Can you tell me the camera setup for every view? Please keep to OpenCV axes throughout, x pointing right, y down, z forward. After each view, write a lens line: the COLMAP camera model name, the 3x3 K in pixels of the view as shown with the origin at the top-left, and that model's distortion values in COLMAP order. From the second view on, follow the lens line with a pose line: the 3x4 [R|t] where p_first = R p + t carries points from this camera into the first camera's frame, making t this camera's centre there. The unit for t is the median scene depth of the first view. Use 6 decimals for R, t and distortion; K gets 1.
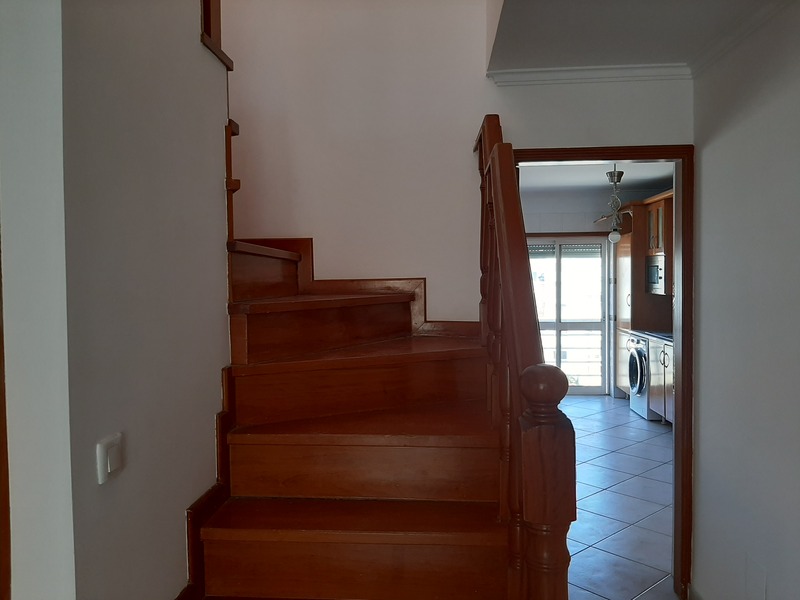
lens RADIAL K [[624.1, 0, 400.0], [0, 624.1, 300.0], [0, 0, 1]] dist [-0.006830, -0.005105]
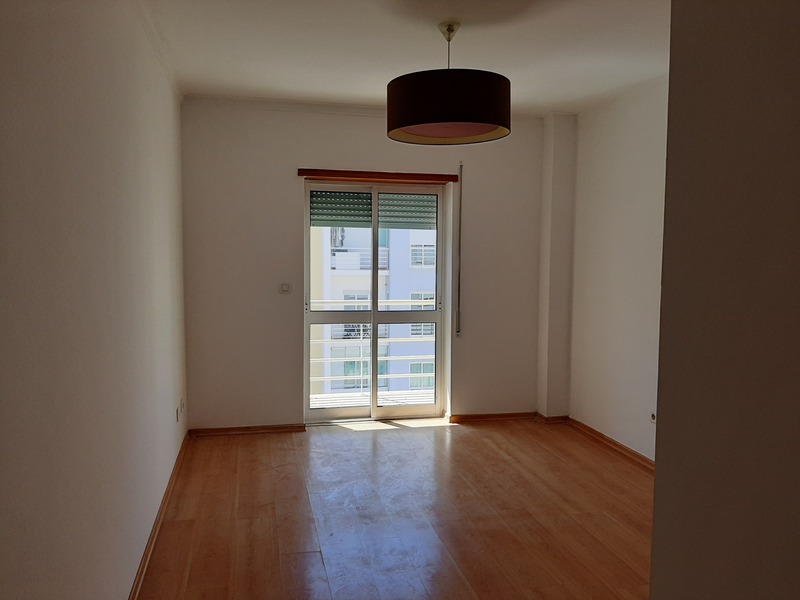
lens RADIAL K [[624.1, 0, 400.0], [0, 624.1, 300.0], [0, 0, 1]] dist [-0.006830, -0.005105]
pose [[0.958519, 0.007665, 0.284925, 0.097574], [-0.010123, 0.999923, 0.007156, 0.018728], [-0.284849, -0.009744, 0.958523, 0.379294]]
